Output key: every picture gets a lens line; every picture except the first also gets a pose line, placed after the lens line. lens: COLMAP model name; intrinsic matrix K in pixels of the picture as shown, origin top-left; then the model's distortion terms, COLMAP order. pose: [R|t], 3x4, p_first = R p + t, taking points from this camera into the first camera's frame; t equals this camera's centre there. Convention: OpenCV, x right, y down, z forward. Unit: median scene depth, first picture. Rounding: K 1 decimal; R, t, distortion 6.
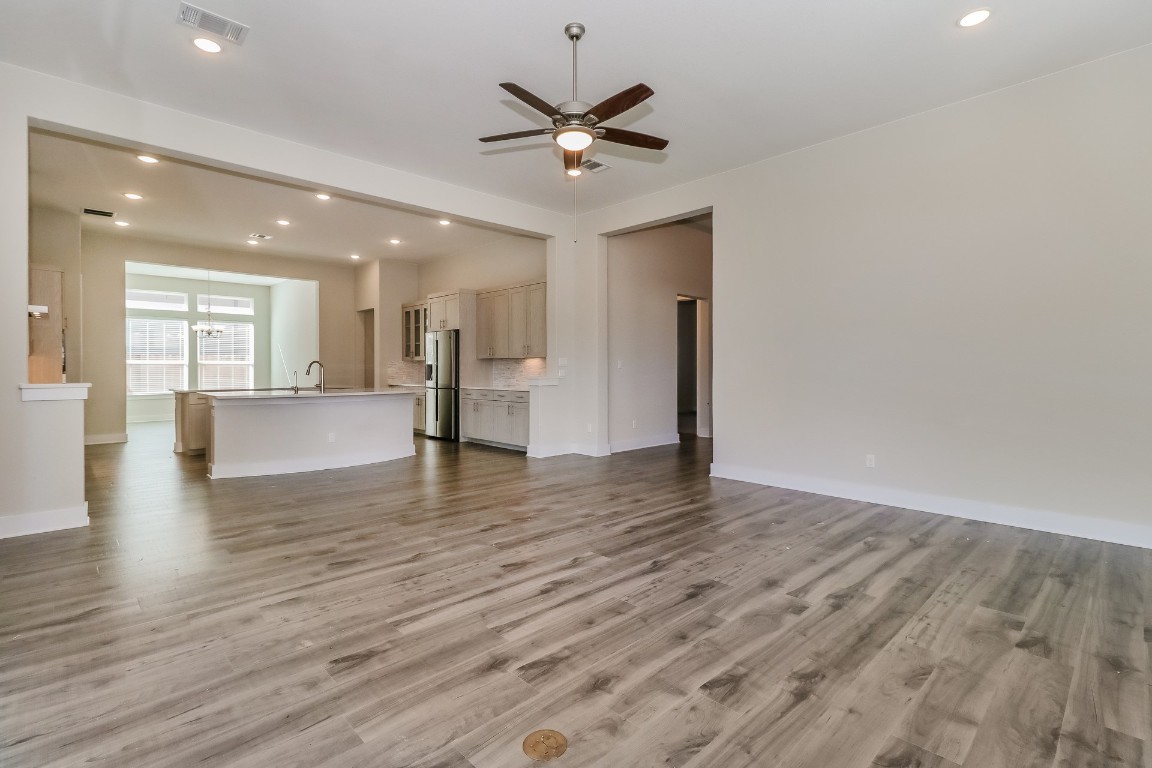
lens RADIAL K [[534.0, 0, 567.1], [0, 534.0, 379.3], [0, 0, 1]] dist [0.010776, -0.001944]
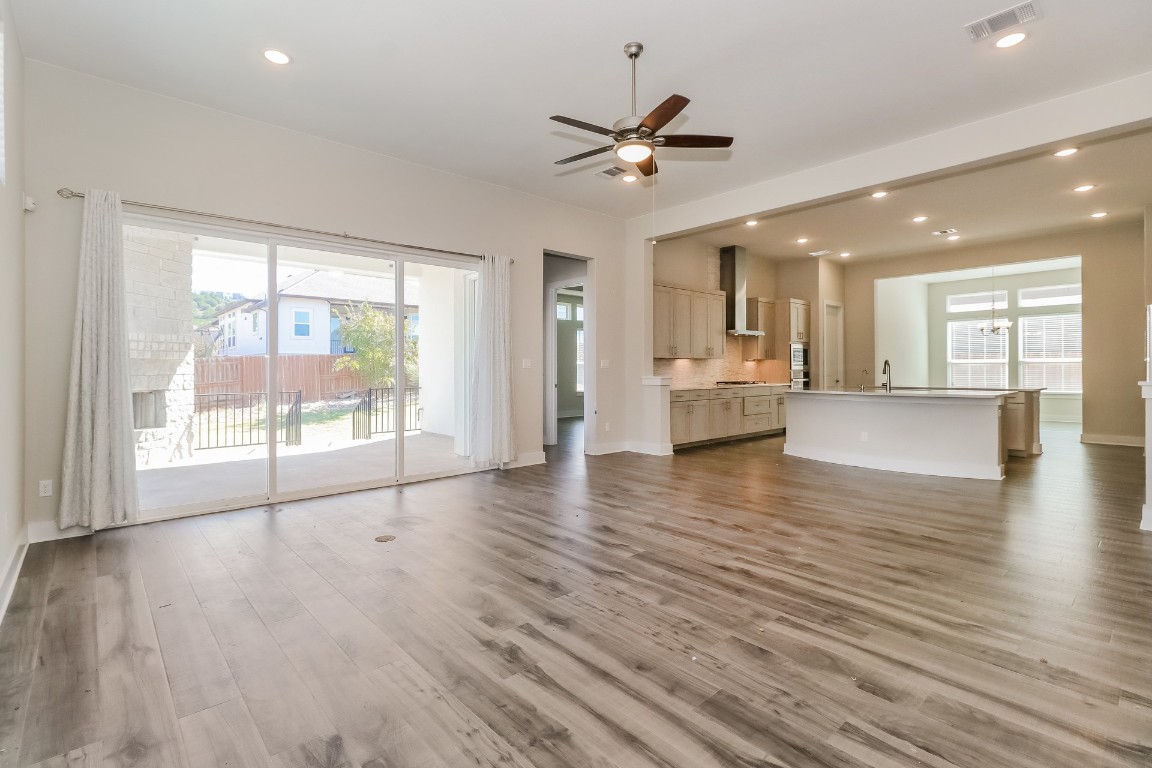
lens RADIAL K [[534.0, 0, 580.1], [0, 534.0, 367.7], [0, 0, 1]] dist [0.010776, -0.001944]
pose [[-0.015203, -0.003049, -0.999880, 0.982311], [-0.016219, 0.999865, -0.002802, -0.013096], [0.999753, 0.016175, -0.015250, 0.833585]]
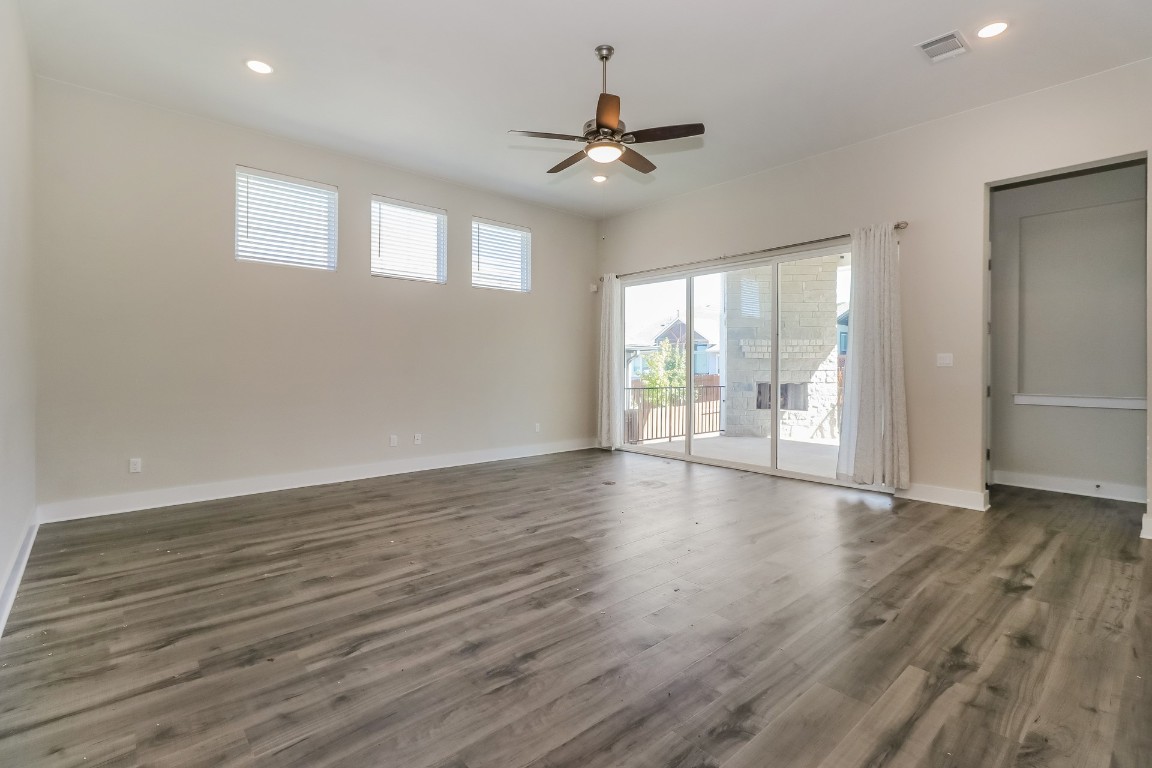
lens RADIAL K [[534.0, 0, 573.1], [0, 534.0, 369.5], [0, 0, 1]] dist [0.010776, -0.001944]
pose [[-0.999738, -0.003931, 0.022536, 0.047922], [-0.003367, 0.999681, 0.025021, -0.033589], [-0.022627, 0.024938, -0.999433, 1.901092]]
